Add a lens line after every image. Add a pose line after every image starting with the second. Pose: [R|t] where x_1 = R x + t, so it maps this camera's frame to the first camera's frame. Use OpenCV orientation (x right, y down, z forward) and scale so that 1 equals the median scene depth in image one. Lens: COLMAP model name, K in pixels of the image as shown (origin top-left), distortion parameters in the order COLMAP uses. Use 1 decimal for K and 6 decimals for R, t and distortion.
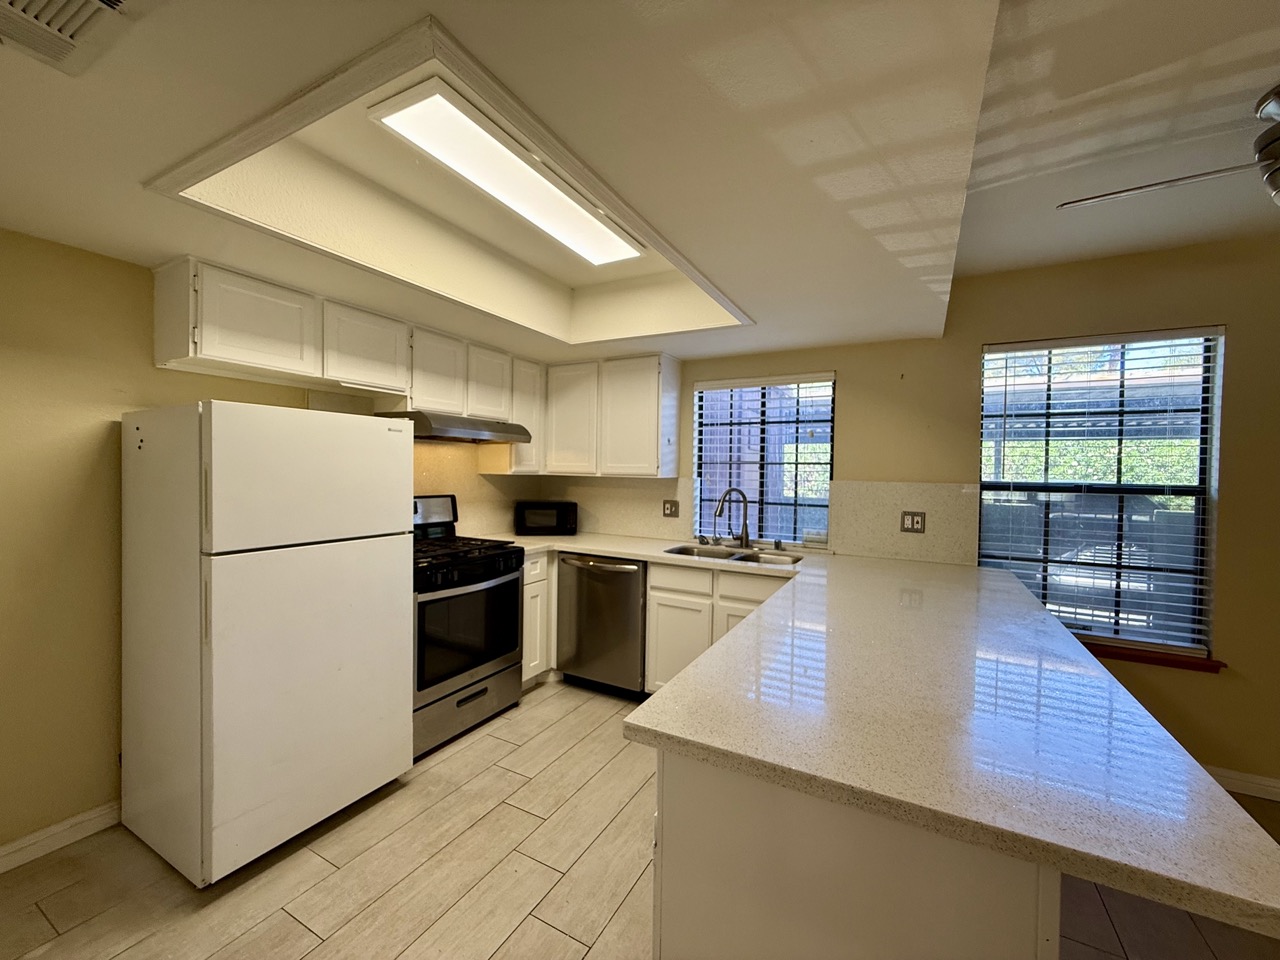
lens RADIAL K [[513.3, 0, 639.4], [0, 513.3, 476.7], [0, 0, 1]] dist [0.004672, -0.000045]
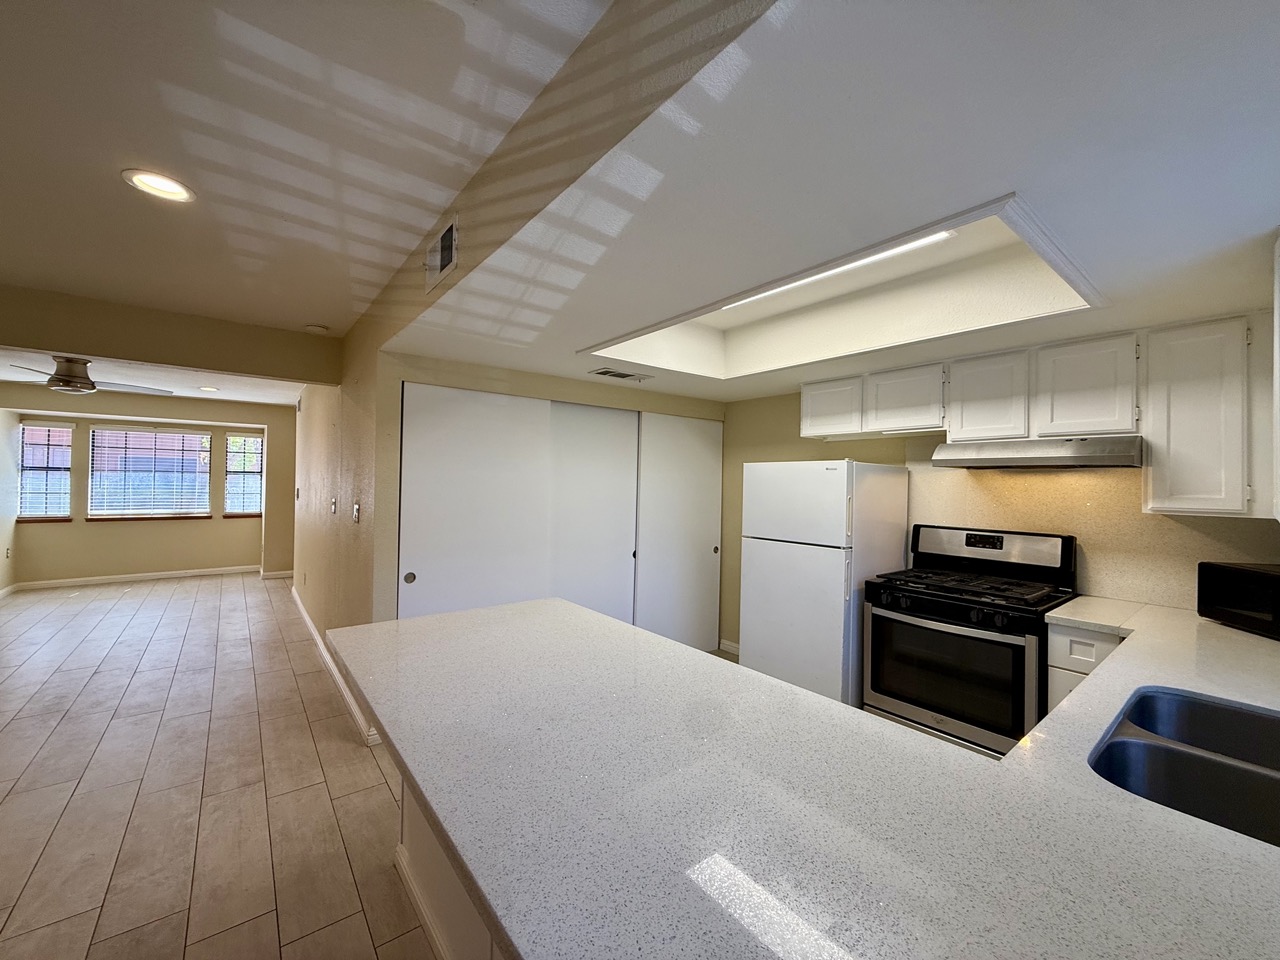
lens RADIAL K [[513.3, 0, 636.2], [0, 513.3, 478.7], [0, 0, 1]] dist [0.004672, -0.000045]
pose [[-0.390187, -0.033718, -0.920118, 0.704822], [-0.034565, 0.999161, -0.021956, -0.013520], [0.920087, 0.023237, -0.391025, 0.780447]]
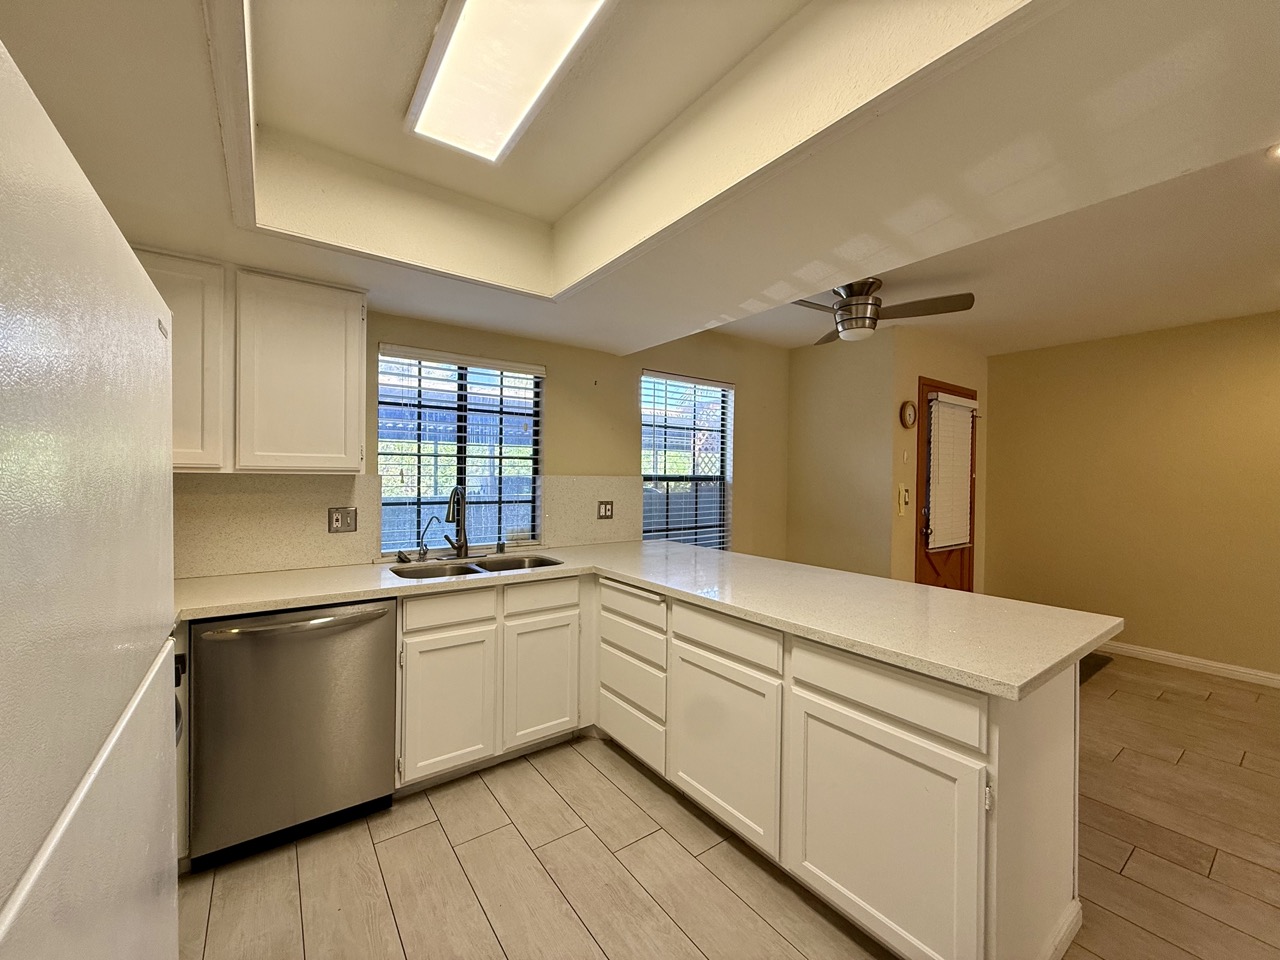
lens RADIAL K [[513.3, 0, 640.2], [0, 513.3, 483.0], [0, 0, 1]] dist [0.004672, -0.000045]
pose [[0.432736, -0.026207, 0.901140, -0.473925], [0.007038, 0.999645, 0.025692, -0.002179], [-0.901493, -0.004775, 0.432767, 0.425395]]
